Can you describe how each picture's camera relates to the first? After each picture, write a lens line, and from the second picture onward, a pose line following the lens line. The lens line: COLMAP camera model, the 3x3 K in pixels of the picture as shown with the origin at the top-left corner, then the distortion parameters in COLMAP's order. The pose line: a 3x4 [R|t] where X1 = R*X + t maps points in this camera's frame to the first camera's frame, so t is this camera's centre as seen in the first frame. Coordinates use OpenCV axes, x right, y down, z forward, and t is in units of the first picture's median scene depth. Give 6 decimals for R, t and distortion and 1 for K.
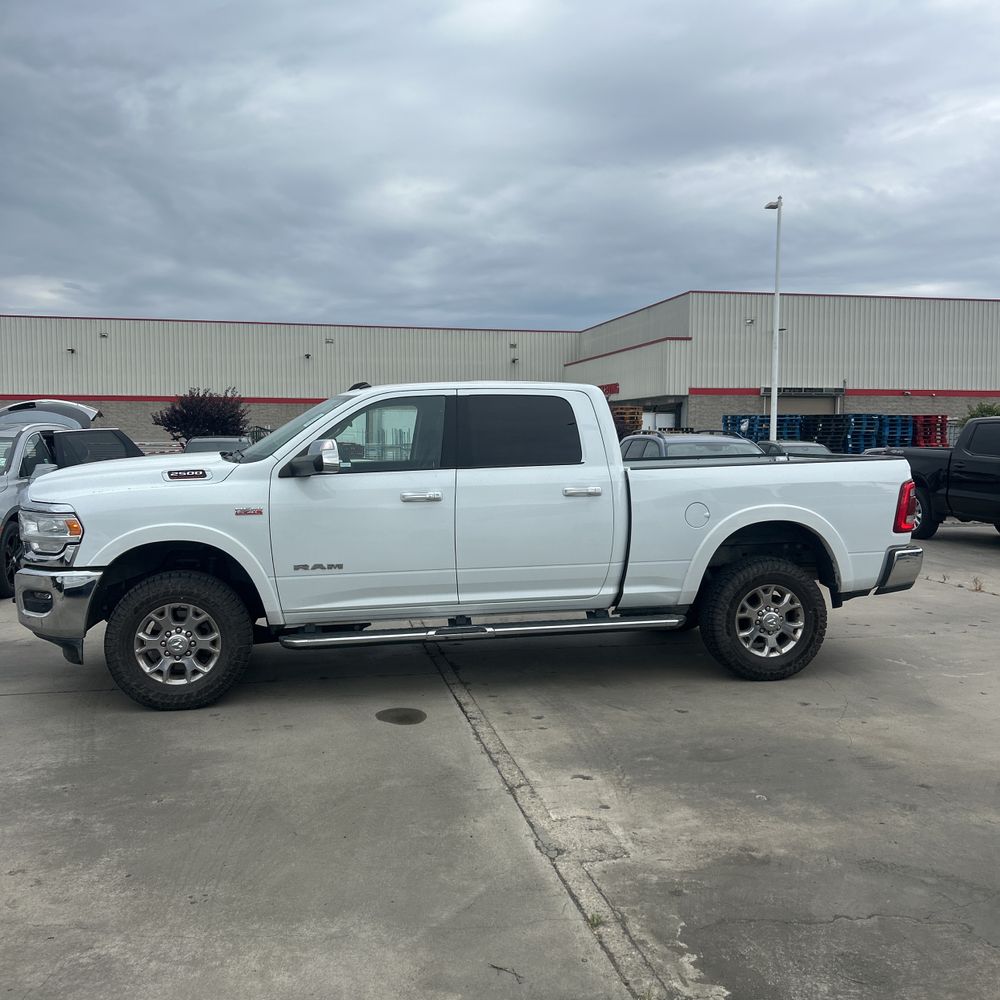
lens RADIAL K [[1006.6, 0, 493.8], [0, 1006.6, 500.6], [0, 0, 1]] dist [0.090322, -0.146768]
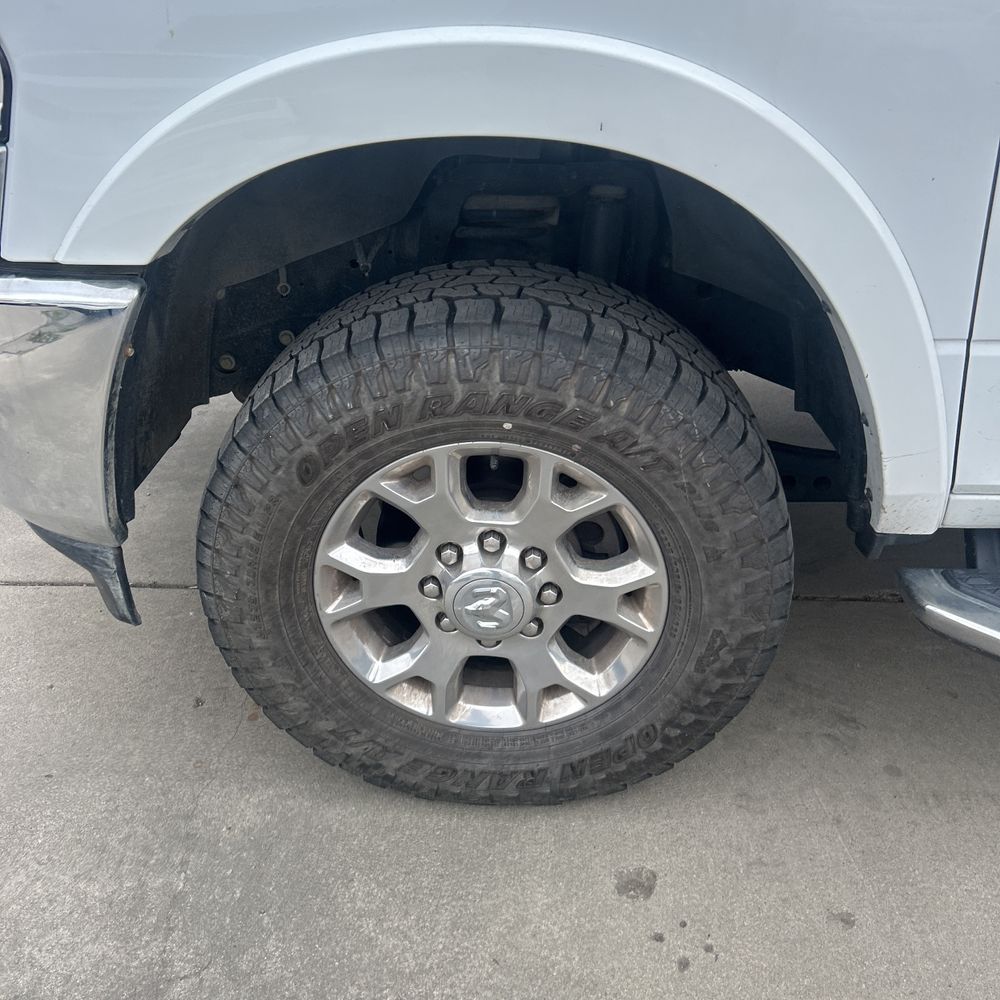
lens RADIAL K [[1008.0, 0, 491.1], [0, 1008.0, 484.0], [0, 0, 1]] dist [0.042285, -0.047138]
pose [[0.967800, 0.107059, -0.227818, -0.258118], [0.001482, 0.902608, 0.430461, 0.016932], [0.251715, -0.416937, 0.873386, 0.800711]]
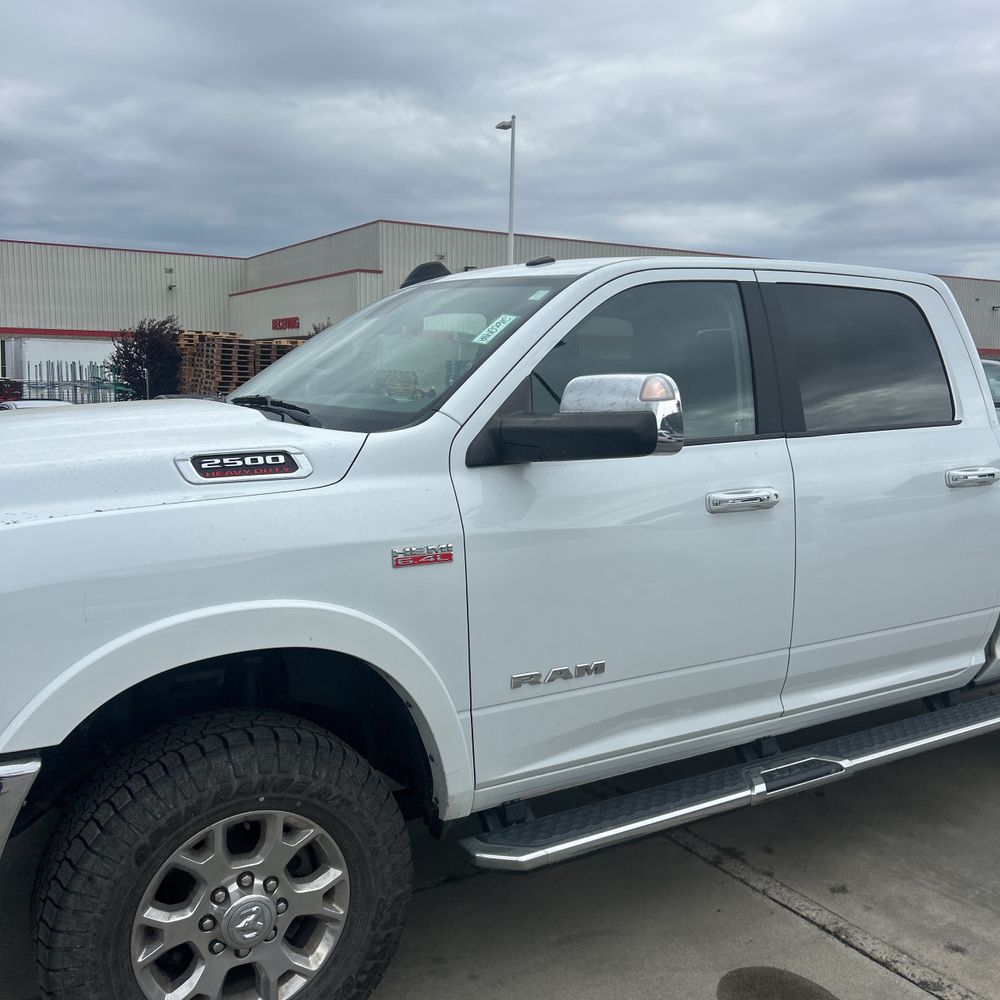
lens RADIAL K [[1013.4, 0, 485.6], [0, 1013.4, 502.7], [0, 0, 1]] dist [0.048369, -0.072530]
pose [[0.941646, -0.031681, 0.335110, -0.346713], [0.011076, 0.997938, 0.063220, -0.034389], [-0.336422, -0.055819, 0.940056, 0.619299]]
